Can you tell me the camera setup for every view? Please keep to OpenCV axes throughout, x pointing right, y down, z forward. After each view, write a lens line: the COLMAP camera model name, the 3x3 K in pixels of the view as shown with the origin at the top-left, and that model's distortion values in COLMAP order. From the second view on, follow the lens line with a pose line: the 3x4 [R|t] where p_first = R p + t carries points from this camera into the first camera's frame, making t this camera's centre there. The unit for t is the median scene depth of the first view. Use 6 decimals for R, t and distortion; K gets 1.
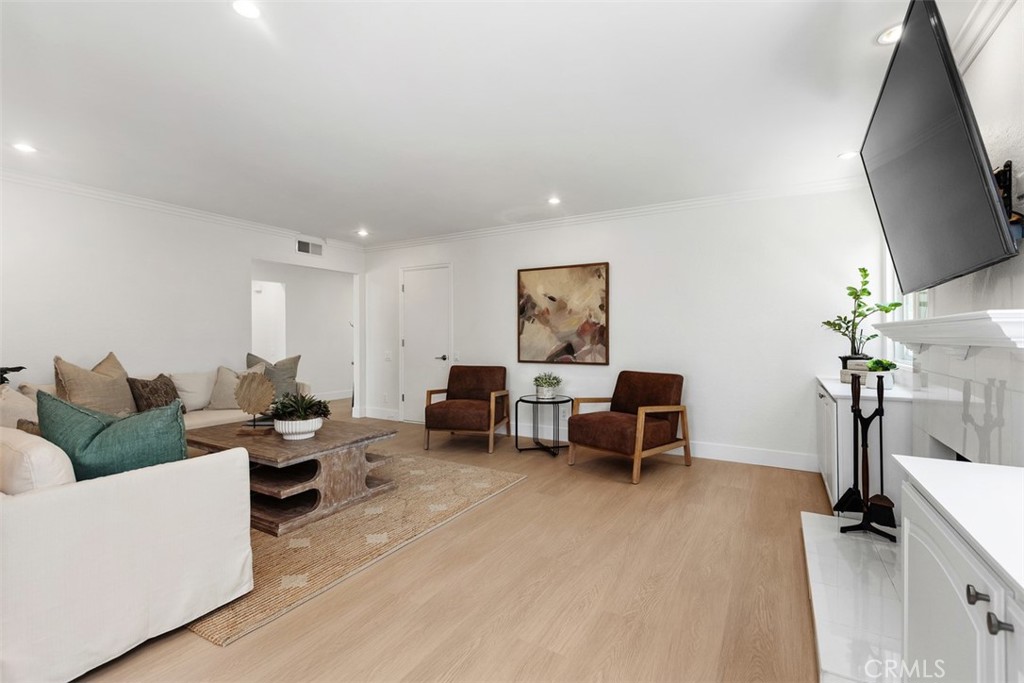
lens RADIAL K [[461.0, 0, 507.8], [0, 461.0, 343.1], [0, 0, 1]] dist [-0.000197, -0.000359]
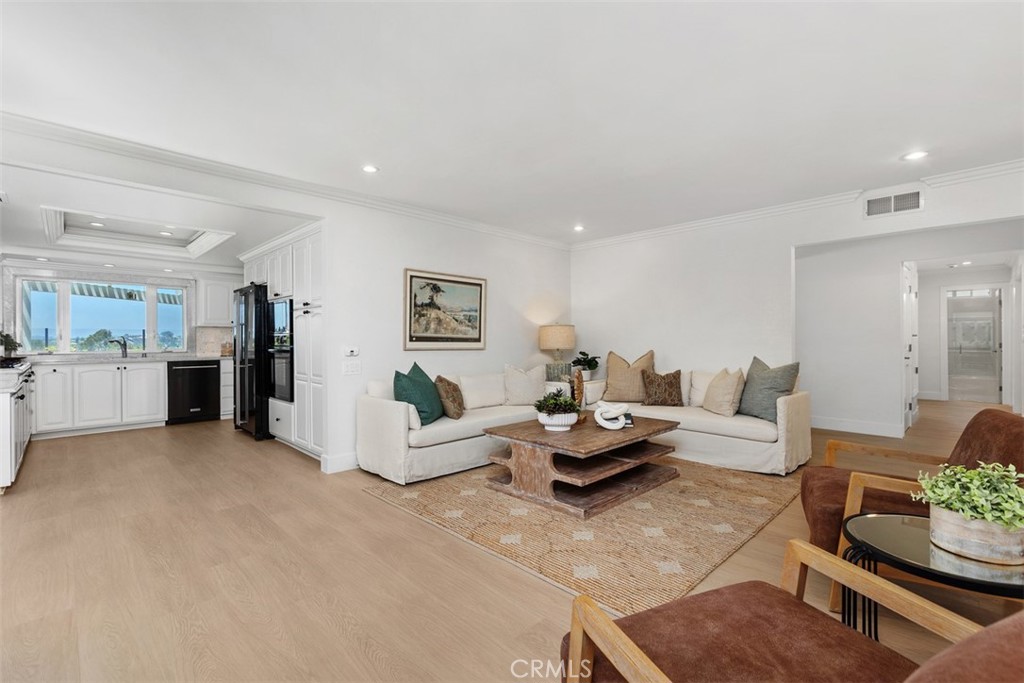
lens RADIAL K [[461.0, 0, 518.4], [0, 461.0, 343.3], [0, 0, 1]] dist [-0.000197, -0.000359]
pose [[-0.258776, 0.010665, -0.965878, 0.502851], [-0.007188, 0.999890, 0.012966, -0.014459], [0.965911, 0.010298, -0.258671, 0.923271]]
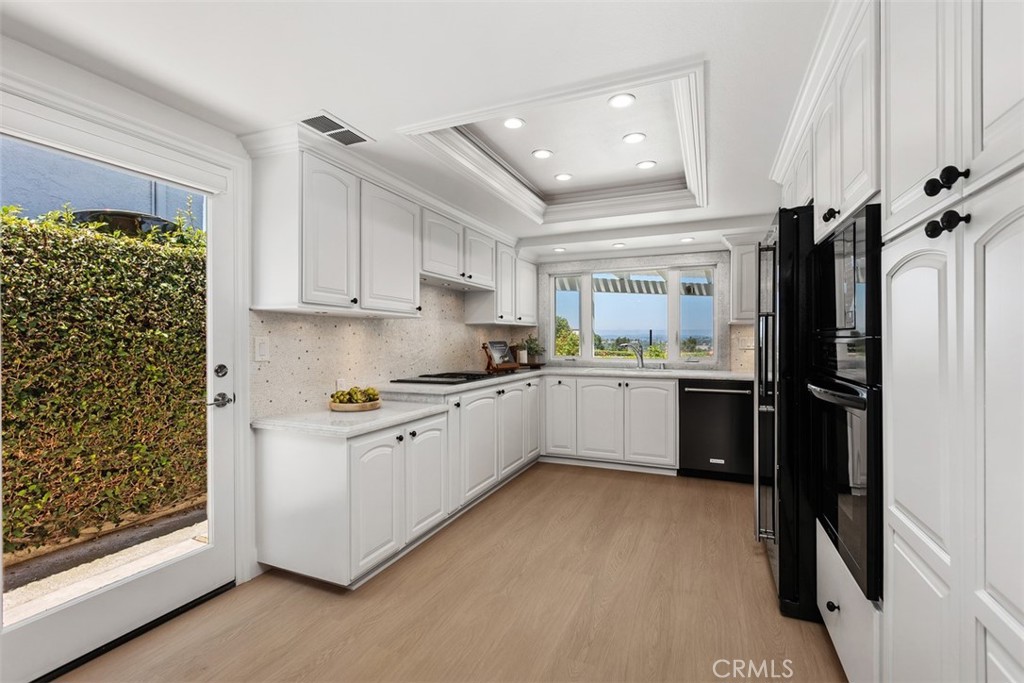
lens RADIAL K [[461.0, 0, 509.2], [0, 461.0, 342.5], [0, 0, 1]] dist [-0.000197, -0.000359]
pose [[-0.993495, 0.003681, -0.113819, -0.191955], [0.001704, 0.999846, 0.017467, -0.021743], [0.113866, 0.017159, -0.993348, 0.348912]]
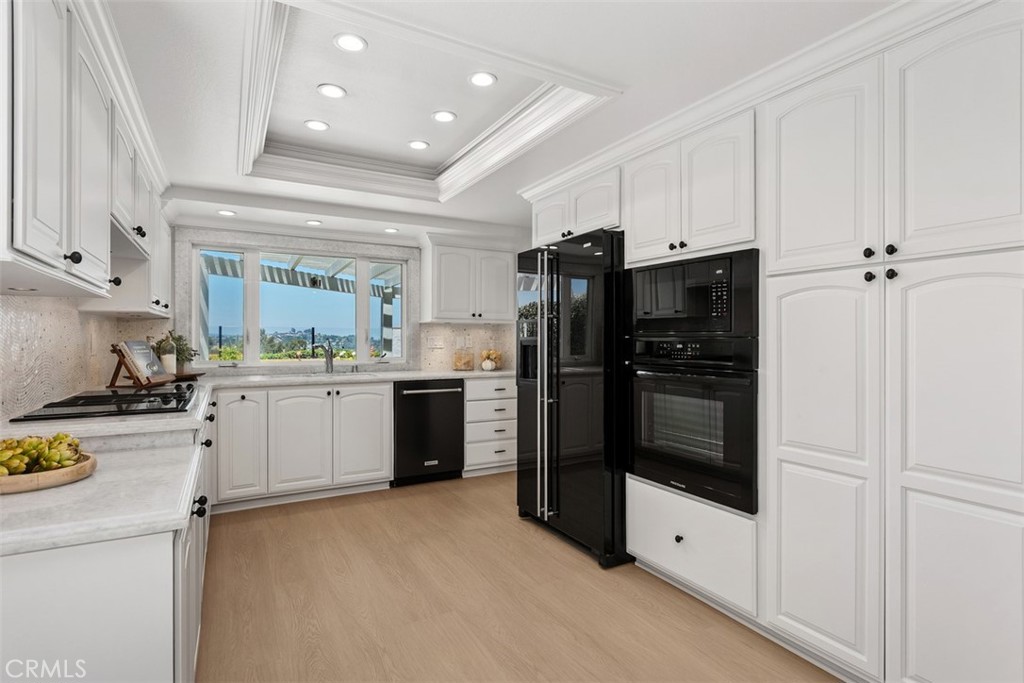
lens RADIAL K [[518.5, 0, 517.3], [0, 518.5, 341.4], [0, 0, 1]] dist [-0.007138, 0.000136]
pose [[-0.506645, 0.005758, -0.862135, 0.087286], [-0.010458, 0.999863, 0.012823, -0.020049], [0.862091, 0.015513, -0.506516, 0.133631]]
